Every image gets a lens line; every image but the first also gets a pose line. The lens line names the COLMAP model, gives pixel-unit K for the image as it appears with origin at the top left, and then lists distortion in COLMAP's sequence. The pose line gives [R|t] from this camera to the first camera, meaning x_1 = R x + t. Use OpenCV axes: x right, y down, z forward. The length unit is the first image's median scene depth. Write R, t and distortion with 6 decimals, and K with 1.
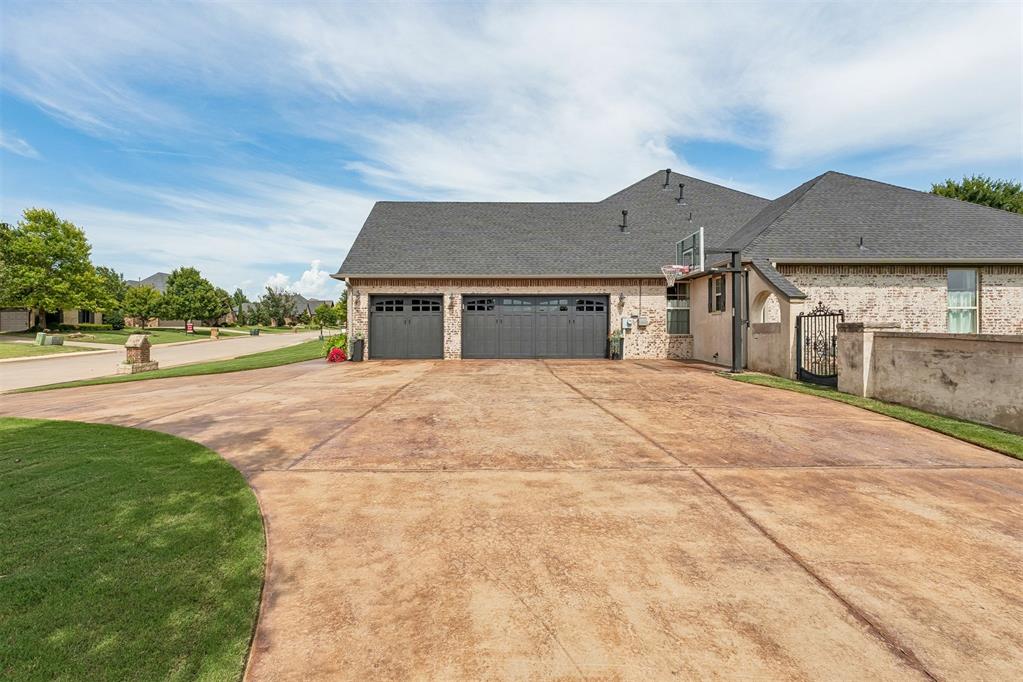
lens RADIAL K [[441.0, 0, 512.8], [0, 441.0, 337.7], [0, 0, 1]] dist [0.000176, 0.000480]
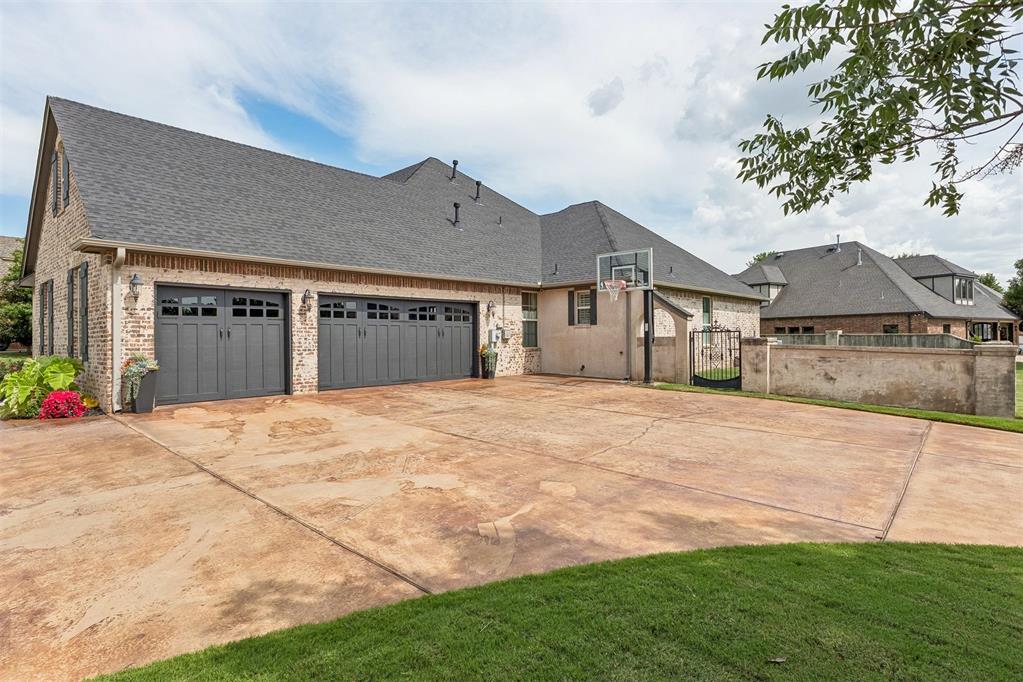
lens RADIAL K [[546.4, 0, 512.6], [0, 546.4, 338.6], [0, 0, 1]] dist [-0.005090, -0.000316]
pose [[0.676727, -0.006962, 0.736201, -0.515660], [0.018912, 0.999790, -0.007929, -0.018462], [-0.735991, 0.019289, 0.676716, 0.242891]]
